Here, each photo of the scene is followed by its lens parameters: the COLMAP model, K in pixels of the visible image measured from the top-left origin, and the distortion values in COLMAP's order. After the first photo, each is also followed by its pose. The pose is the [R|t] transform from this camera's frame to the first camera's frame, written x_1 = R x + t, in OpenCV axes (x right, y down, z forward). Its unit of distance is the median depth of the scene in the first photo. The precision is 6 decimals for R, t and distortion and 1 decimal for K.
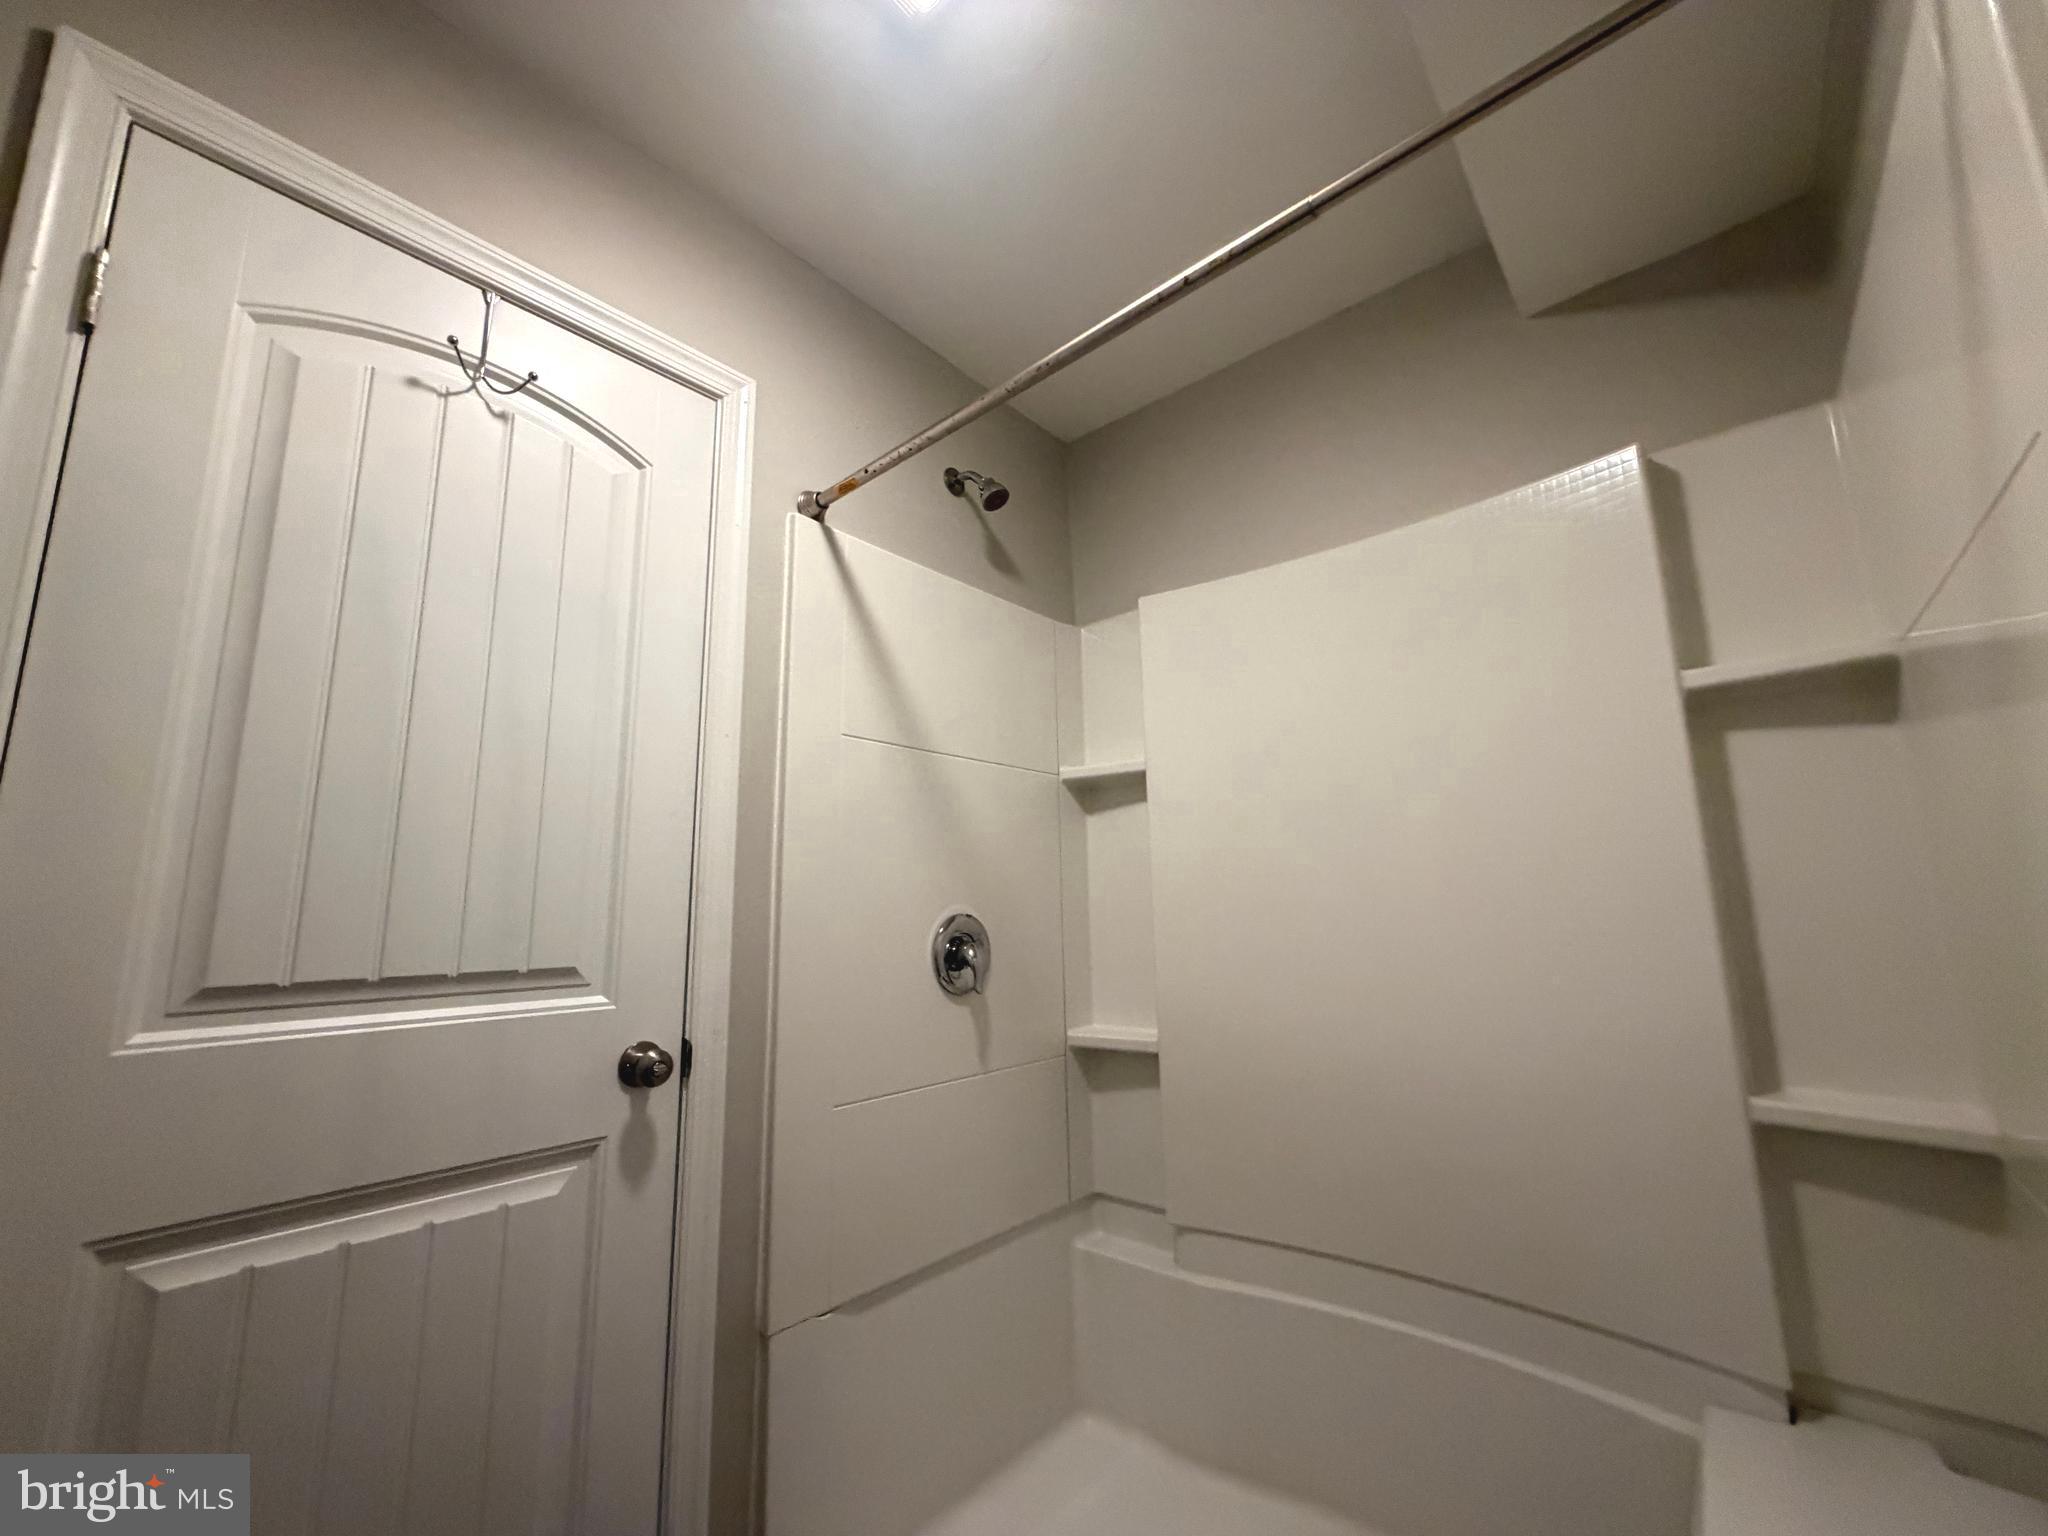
lens RADIAL K [[815.8, 0, 1024.0], [0, 815.8, 768.0], [0, 0, 1]] dist [-0.000368, -0.000018]
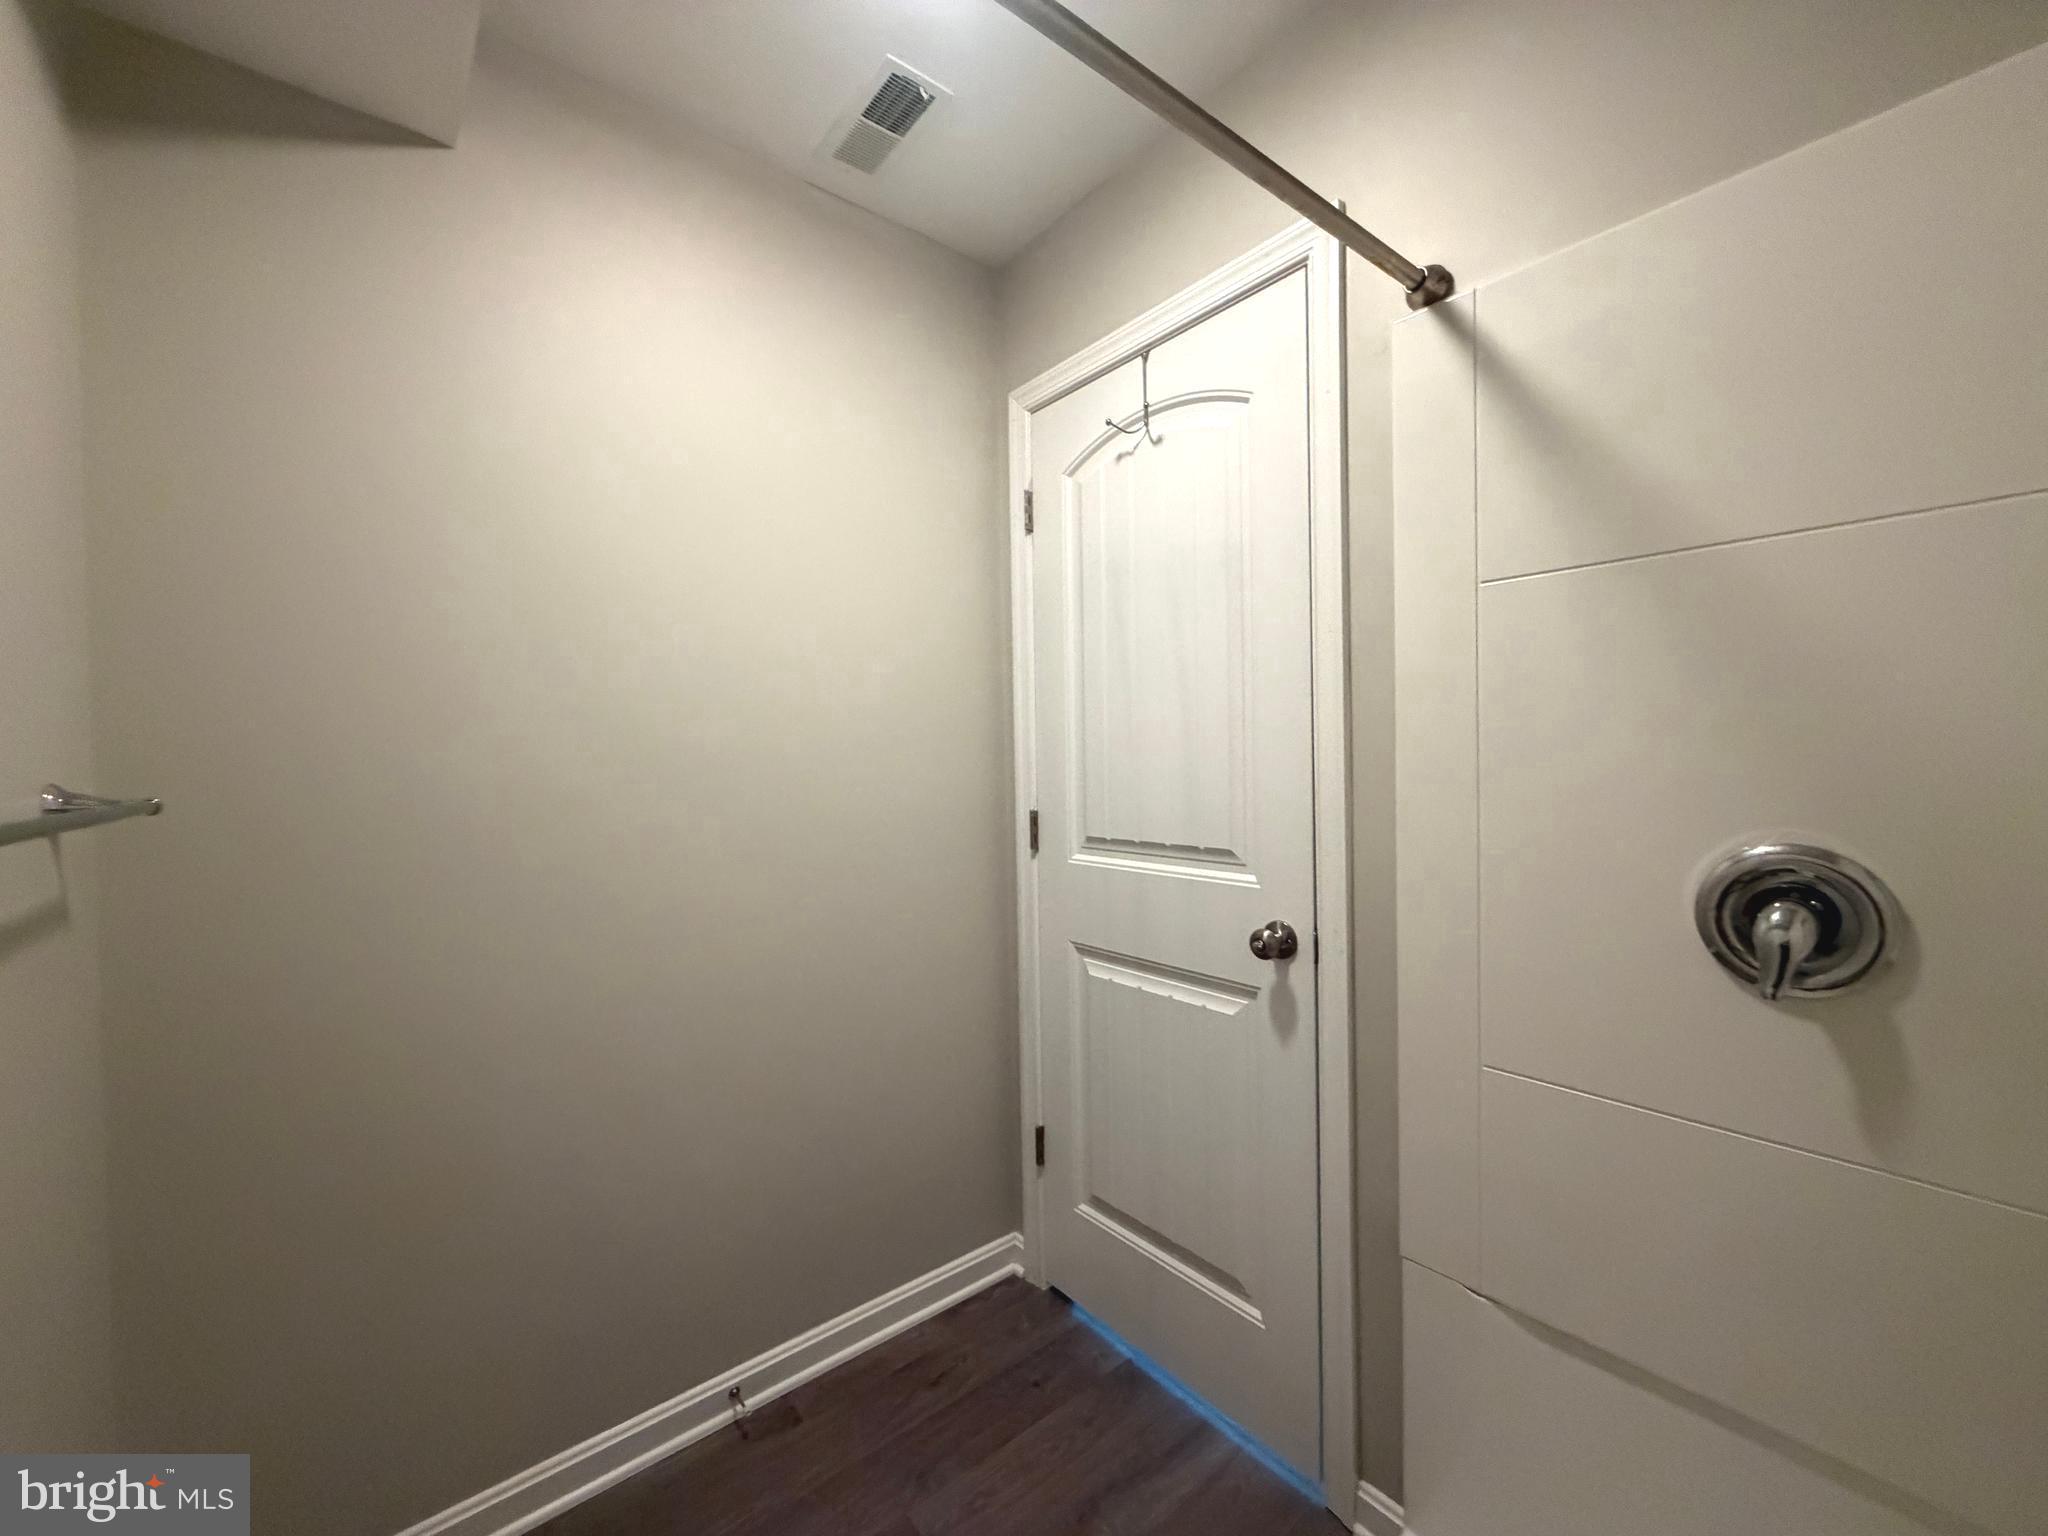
lens RADIAL K [[815.8, 0, 1024.0], [0, 815.8, 768.0], [0, 0, 1]] dist [-0.000368, -0.000018]
pose [[-0.165208, 0.032920, -0.985709, 0.750575], [0.191353, 0.981521, 0.000708, 0.055857], [0.967517, -0.188502, -0.168455, 0.923215]]
